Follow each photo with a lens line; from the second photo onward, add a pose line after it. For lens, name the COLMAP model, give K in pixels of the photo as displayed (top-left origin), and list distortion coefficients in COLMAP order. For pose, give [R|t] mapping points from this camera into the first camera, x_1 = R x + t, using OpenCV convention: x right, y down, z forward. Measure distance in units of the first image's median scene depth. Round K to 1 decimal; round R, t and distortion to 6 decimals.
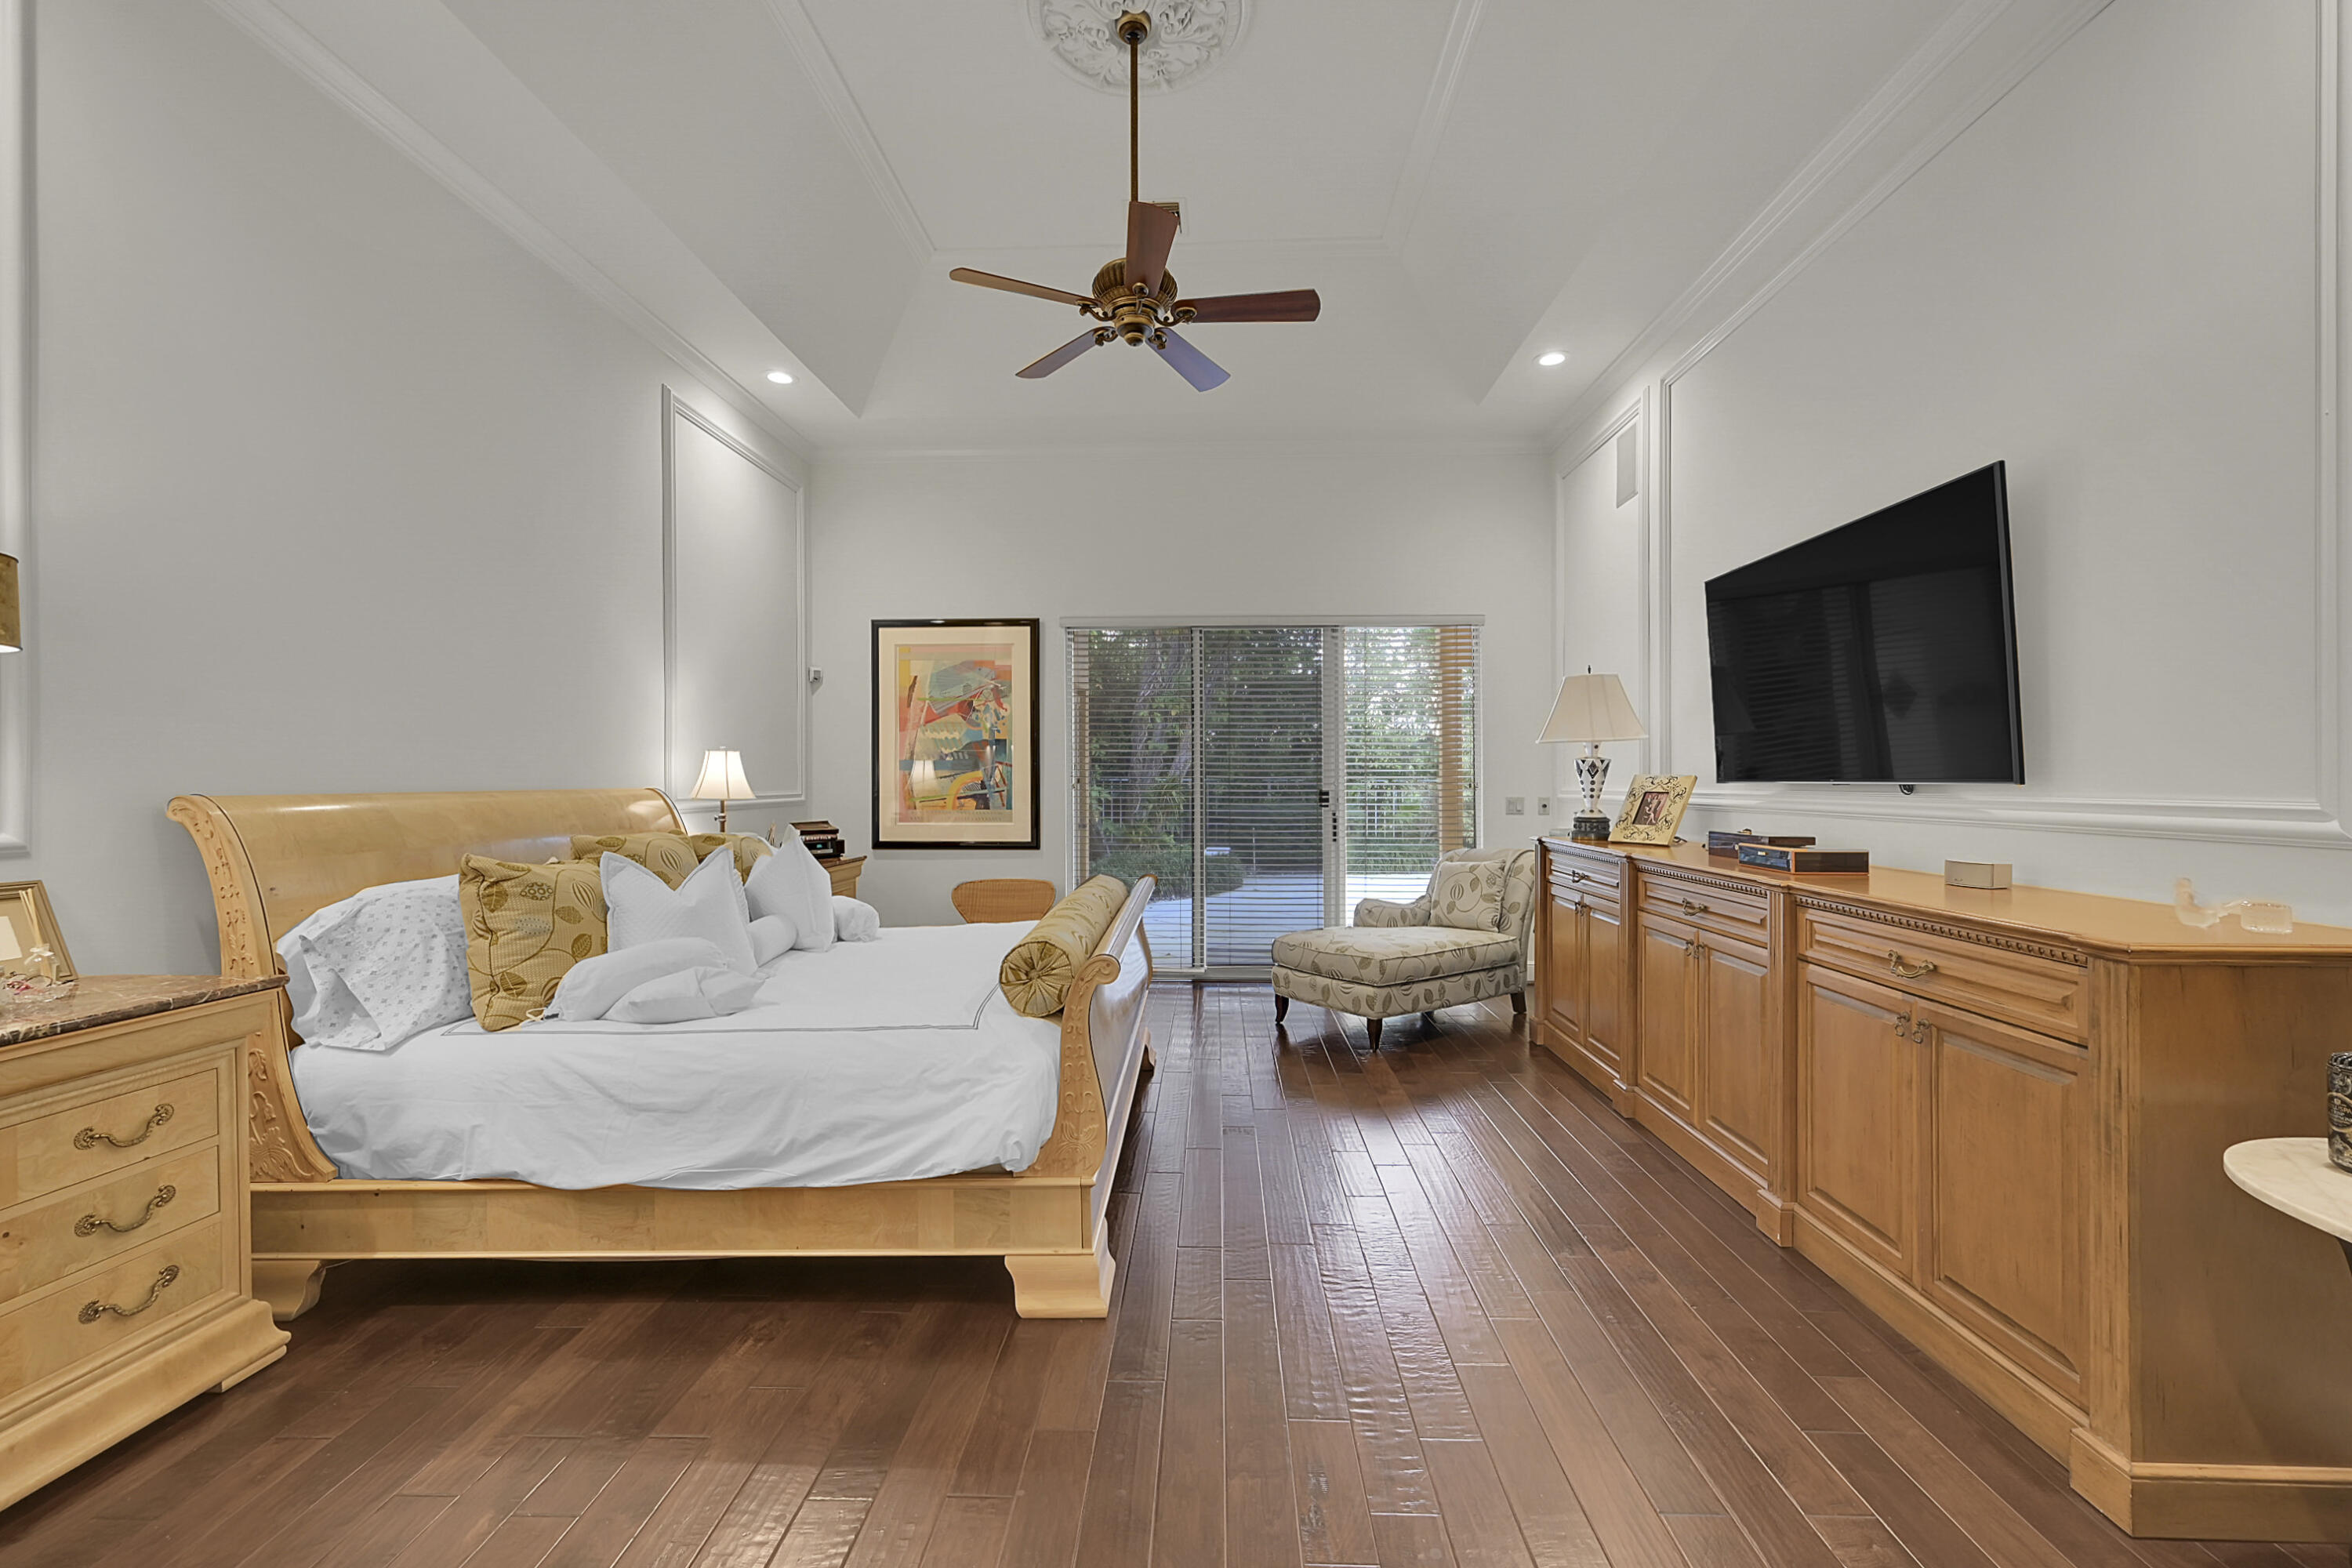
lens RADIAL K [[959.5, 0, 1181.9], [0, 959.5, 779.9], [0, 0, 1]] dist [0.000012, 0.000001]
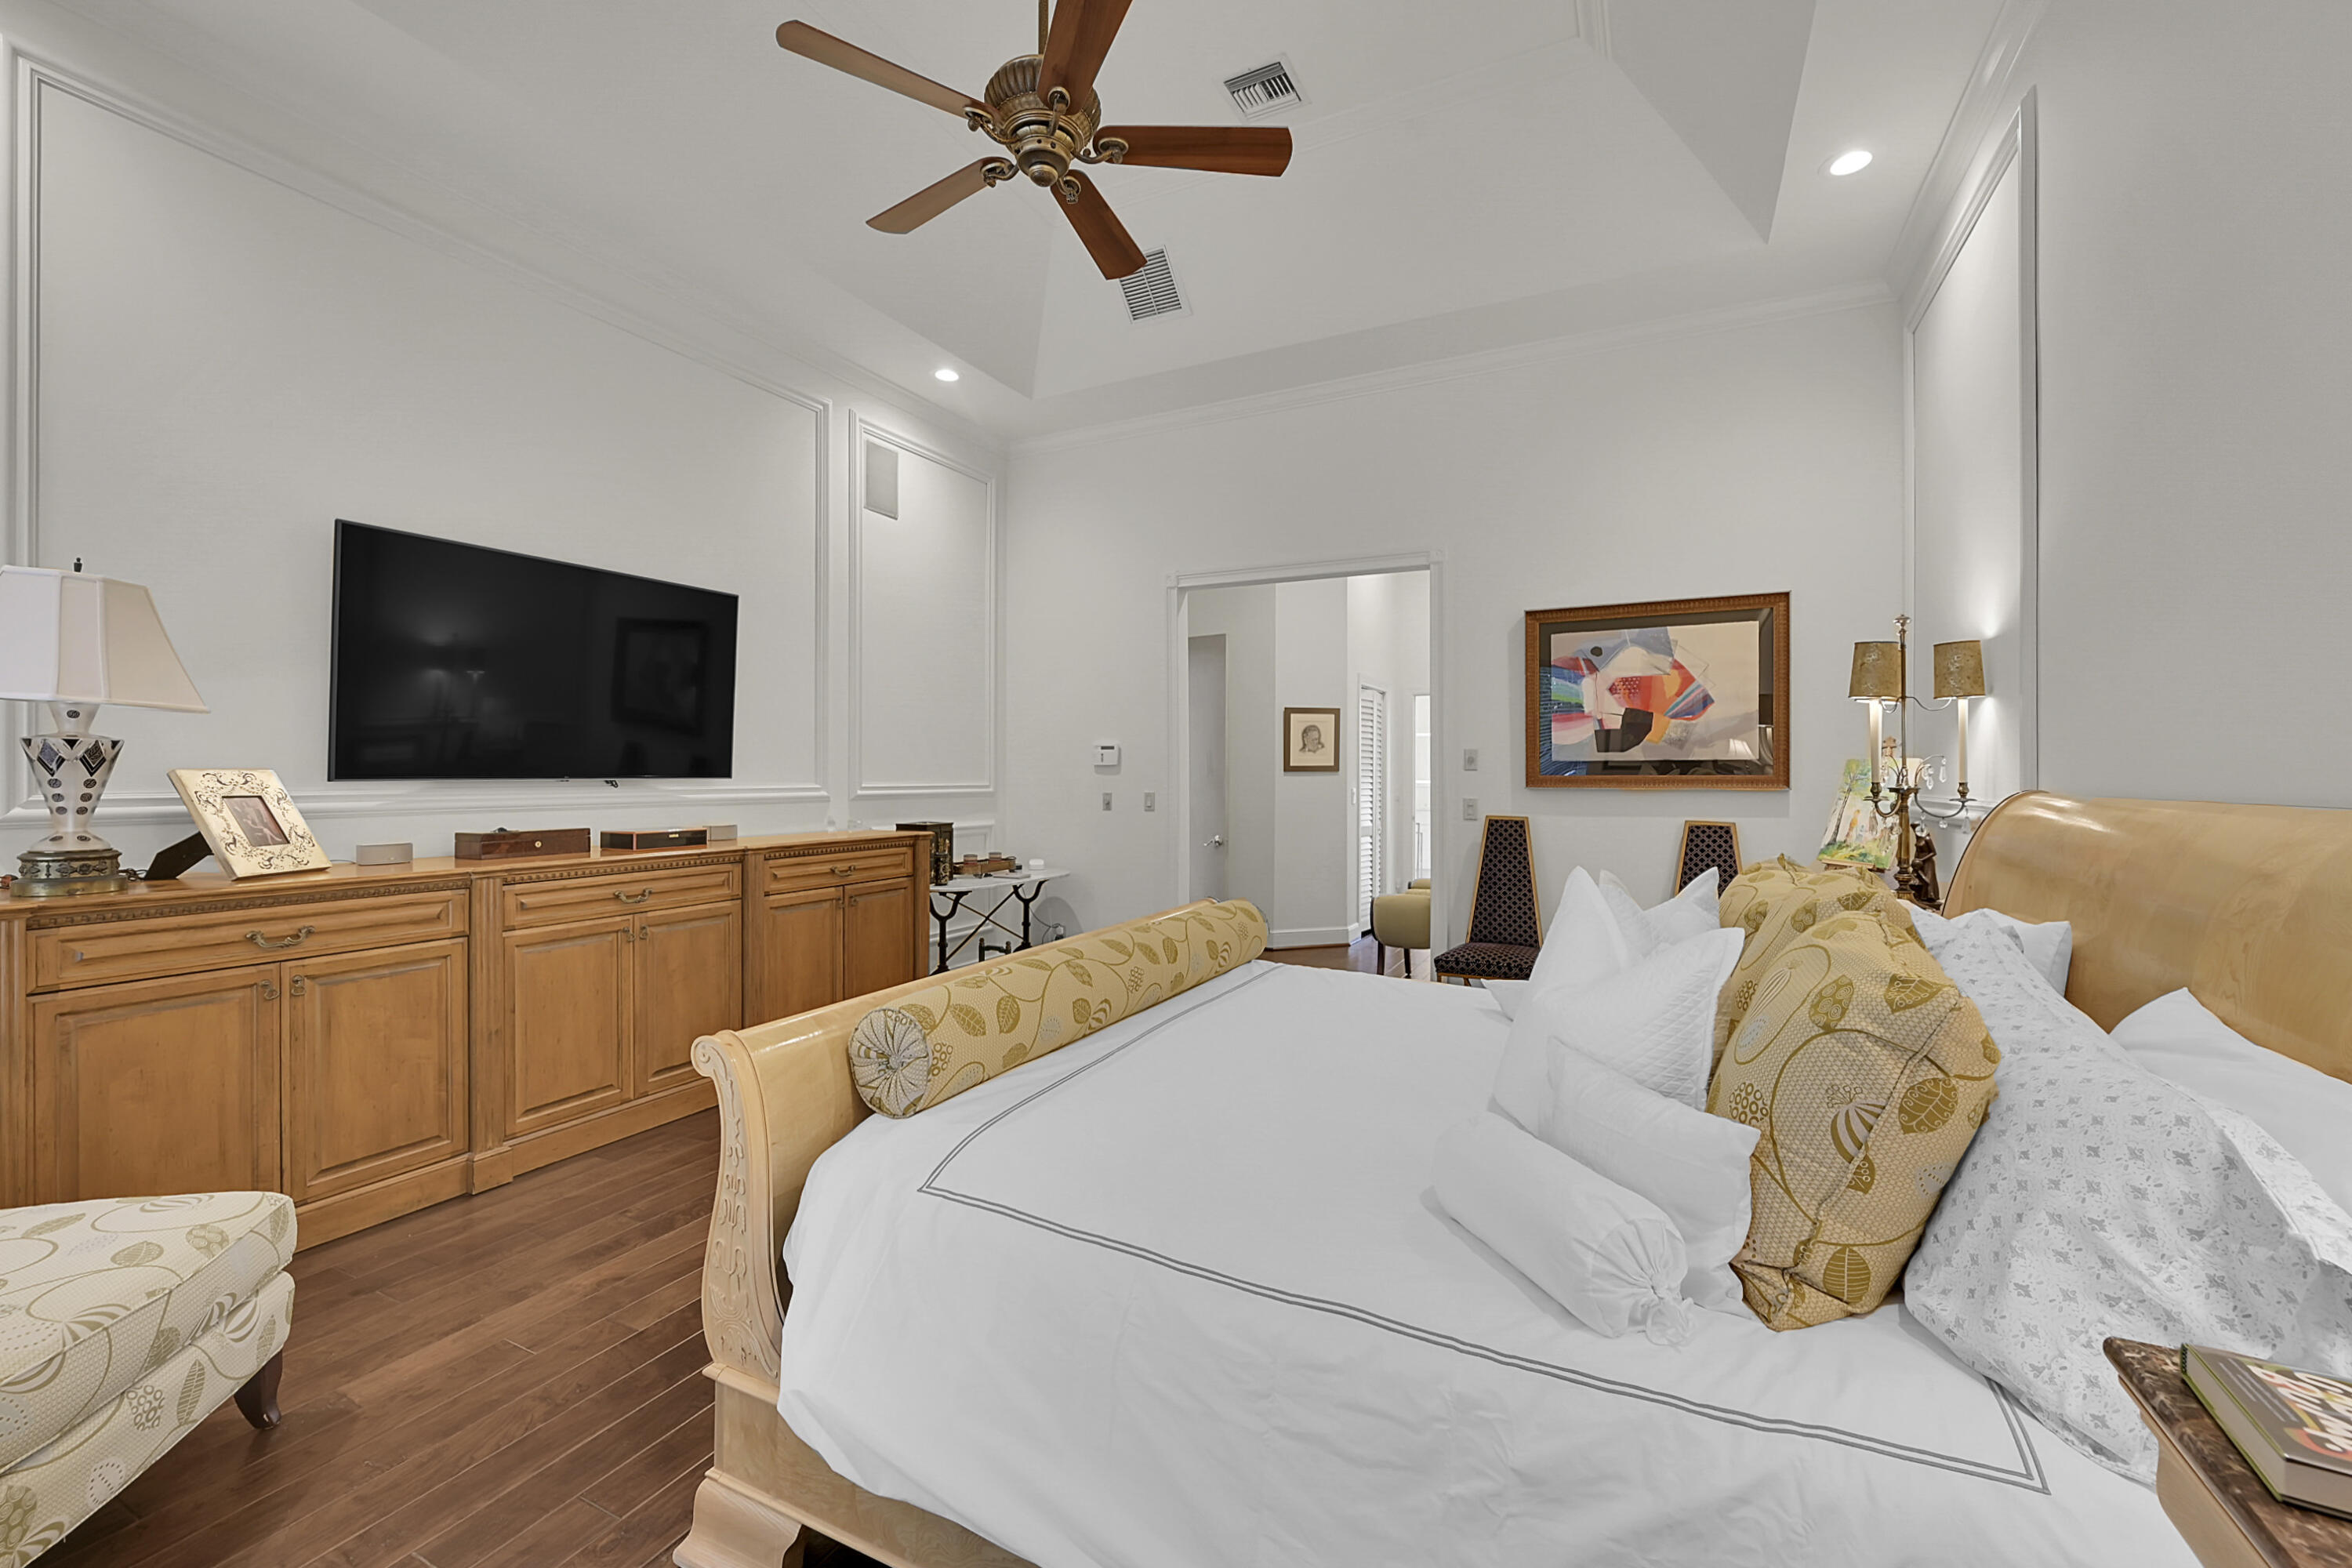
lens RADIAL K [[959.5, 0, 1176.1], [0, 959.5, 775.5], [0, 0, 1]] dist [0.000012, 0.000001]
pose [[-0.902481, 0.001464, 0.430728, -0.535777], [0.002532, 0.999995, 0.001907, -0.002363], [-0.430723, 0.002812, -0.902480, 1.890997]]
